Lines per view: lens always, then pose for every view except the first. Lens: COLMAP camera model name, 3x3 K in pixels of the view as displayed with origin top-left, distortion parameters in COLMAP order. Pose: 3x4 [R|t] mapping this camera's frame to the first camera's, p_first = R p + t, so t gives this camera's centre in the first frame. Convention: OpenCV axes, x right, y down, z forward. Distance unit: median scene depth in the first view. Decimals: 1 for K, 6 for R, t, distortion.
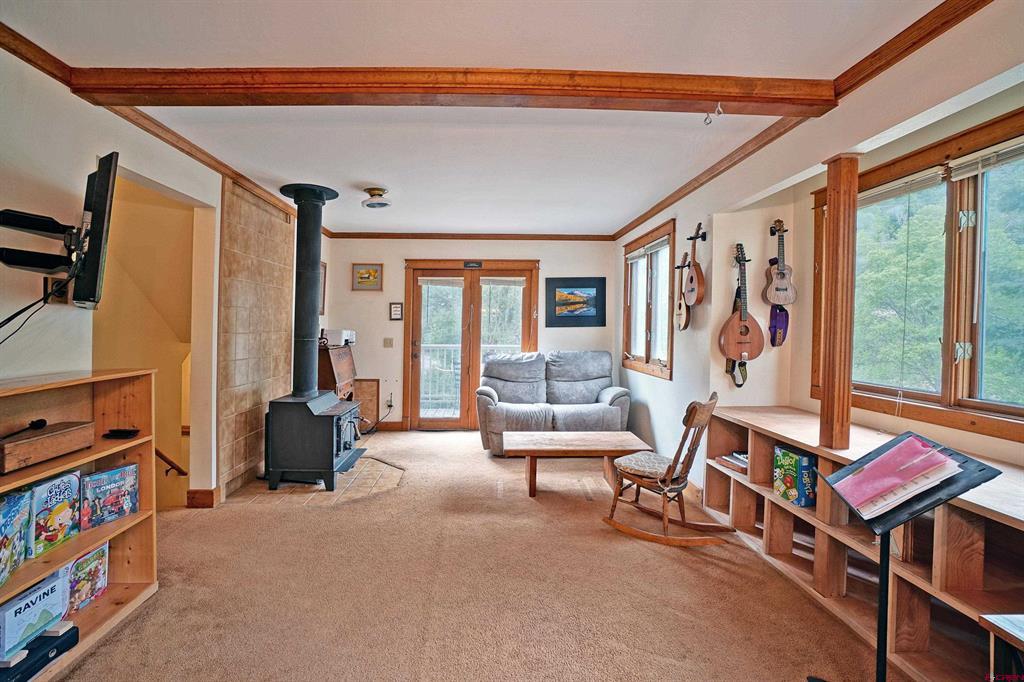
lens RADIAL K [[457.3, 0, 473.4], [0, 457.3, 323.0], [0, 0, 1]] dist [-0.050143, 0.018113]
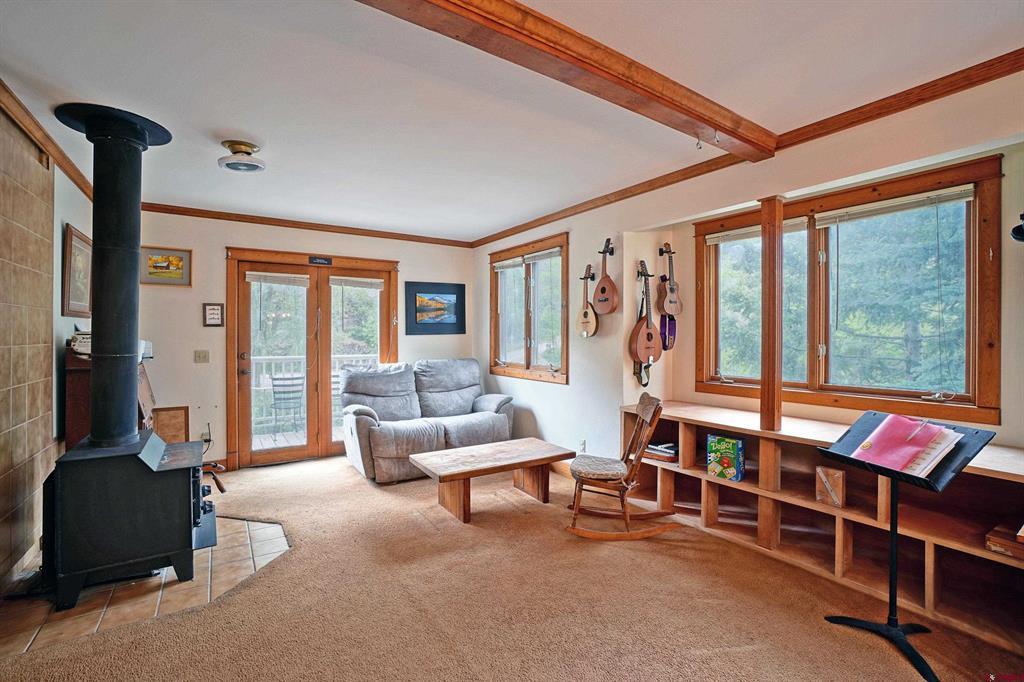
lens RADIAL K [[457.3, 0, 485.8], [0, 457.3, 334.1], [0, 0, 1]] dist [-0.050143, 0.018113]
pose [[0.838931, -0.002428, 0.544233, -0.312196], [-0.001073, 0.999981, 0.006115, 0.002481], [-0.544237, -0.005714, 0.838912, 0.216155]]
